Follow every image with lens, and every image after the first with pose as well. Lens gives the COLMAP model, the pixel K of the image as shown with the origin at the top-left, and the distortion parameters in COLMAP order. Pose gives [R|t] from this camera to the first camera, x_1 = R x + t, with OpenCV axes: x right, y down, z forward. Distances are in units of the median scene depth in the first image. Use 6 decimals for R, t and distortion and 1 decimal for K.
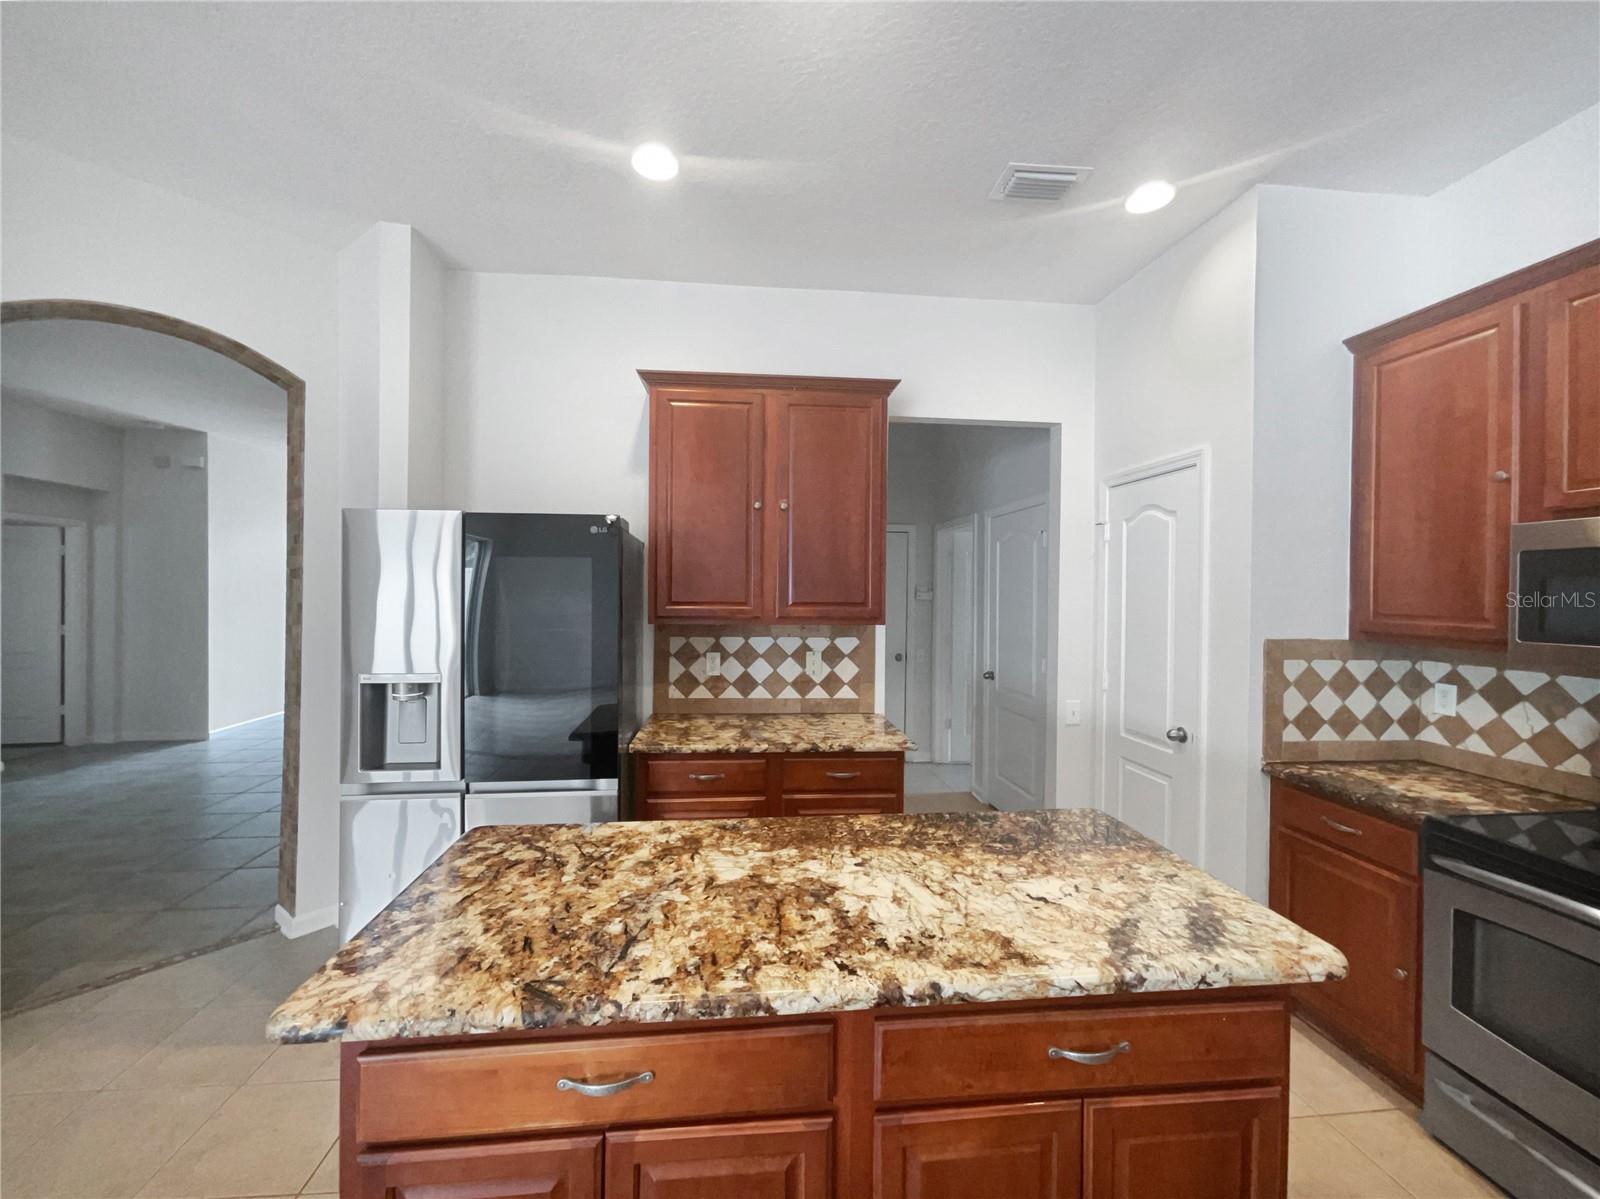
lens RADIAL K [[661.4, 0, 793.2], [0, 661.4, 585.6], [0, 0, 1]] dist [-0.000360, 0.000869]
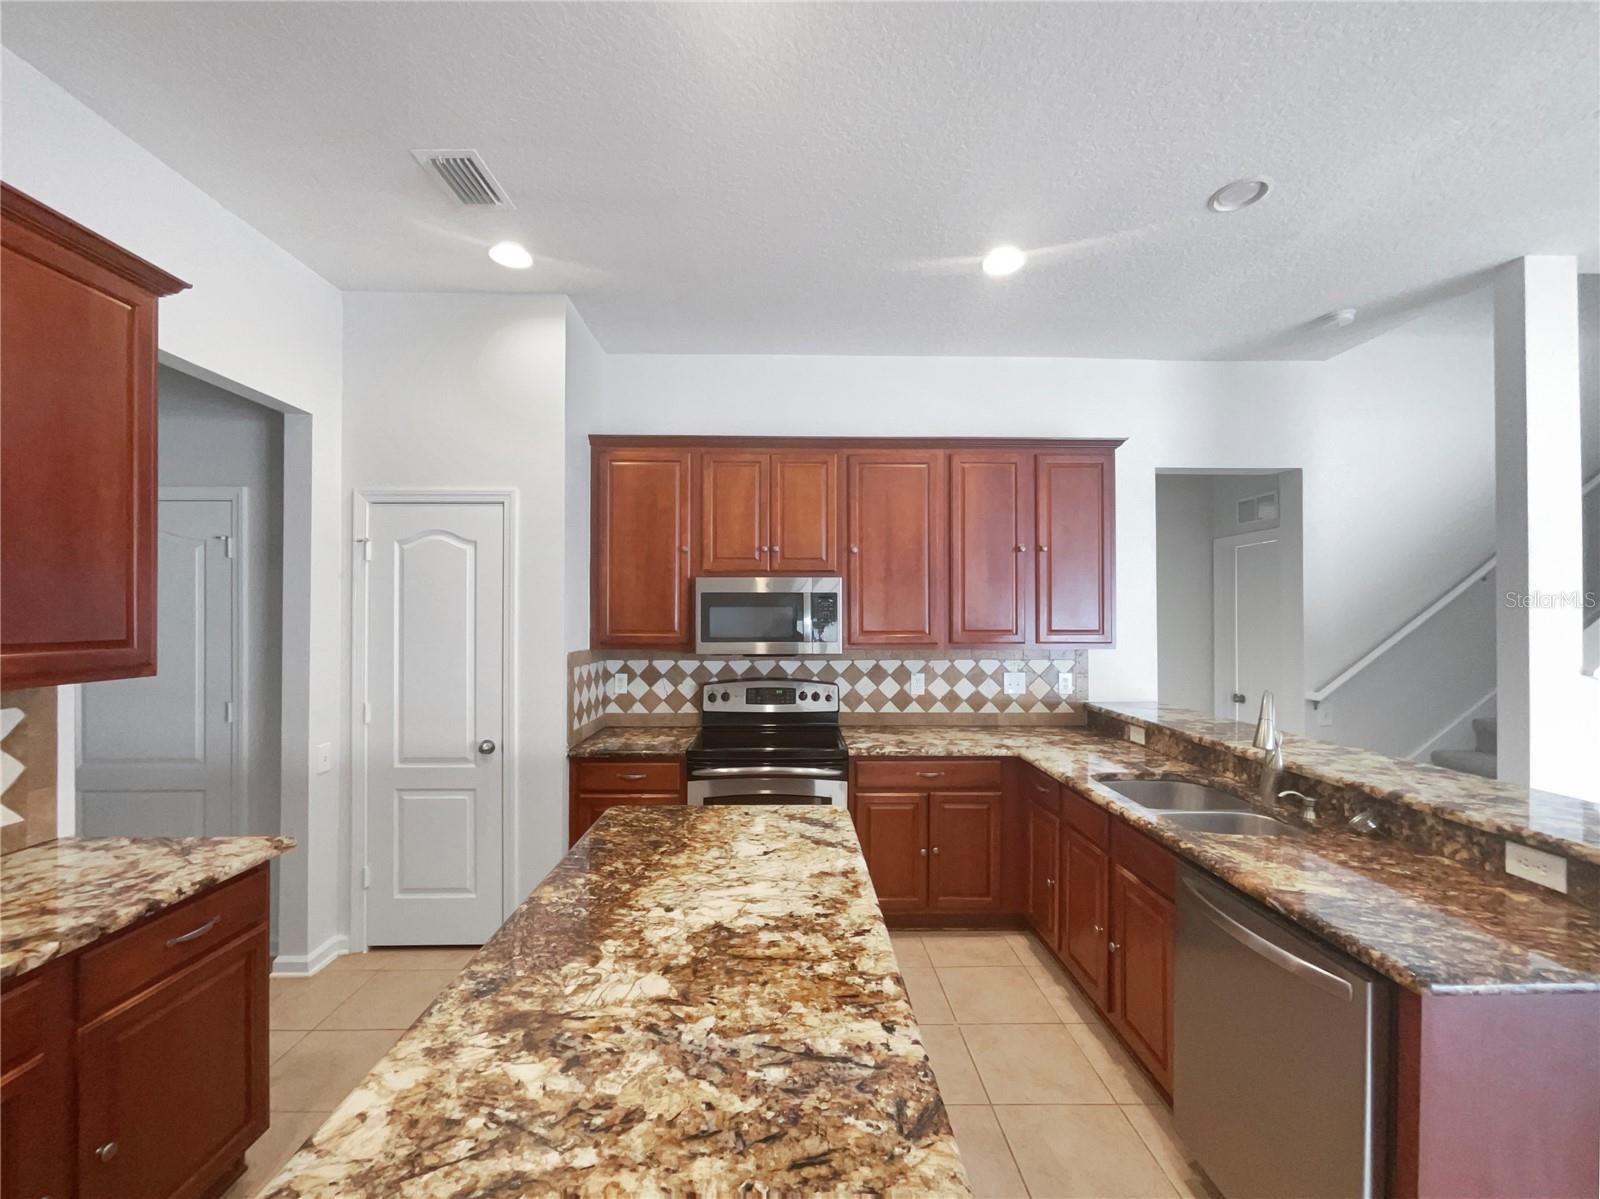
lens RADIAL K [[647.6, 0, 800.0], [0, 647.6, 599.5], [0, 0, 1]] dist [0.001672, 0.000720]
pose [[0.088344, 0.015196, 0.995974, -0.556611], [-0.008357, 0.999860, -0.014514, -0.008179], [-0.996055, -0.007041, 0.088459, 0.499117]]
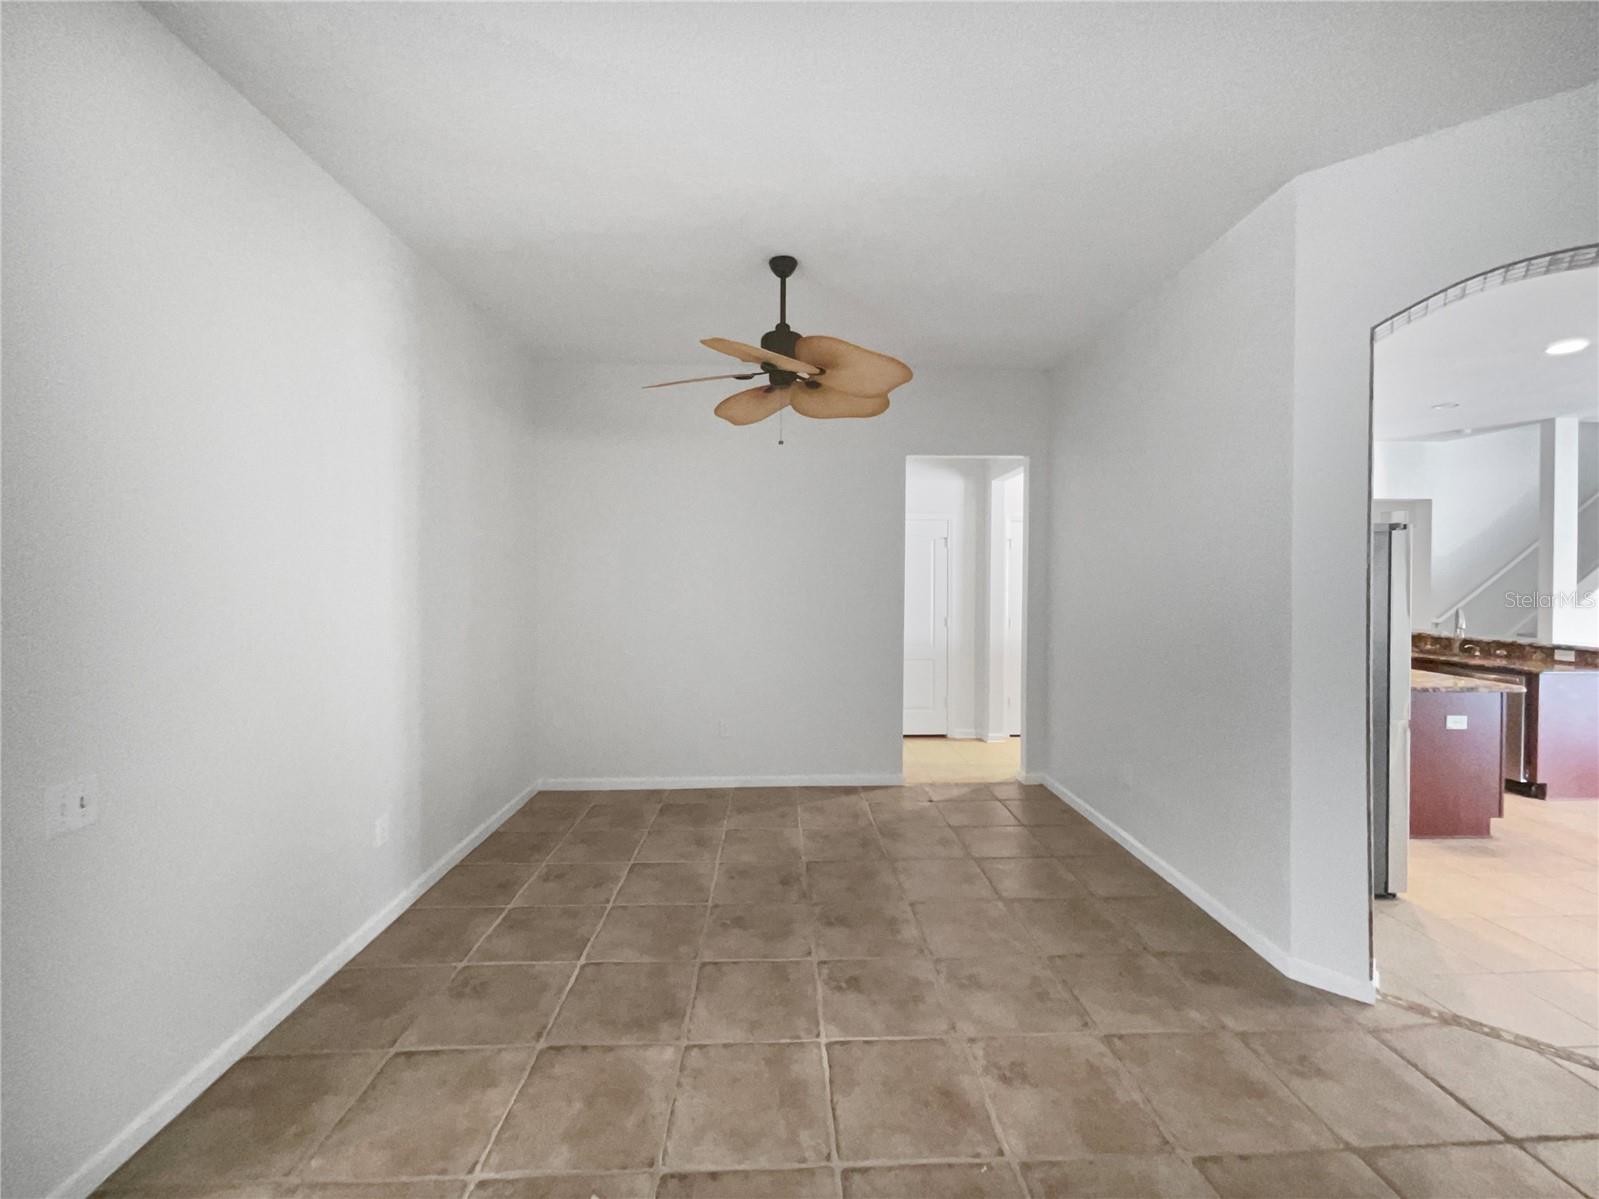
lens RADIAL K [[661.0, 0, 792.7], [0, 661.0, 585.7], [0, 0, 1]] dist [-0.000360, 0.000869]
pose [[0.074037, -0.013821, 0.997160, -2.220158], [0.002581, 0.999903, 0.013667, -0.014747], [-0.997252, 0.001561, 0.074066, 2.221653]]
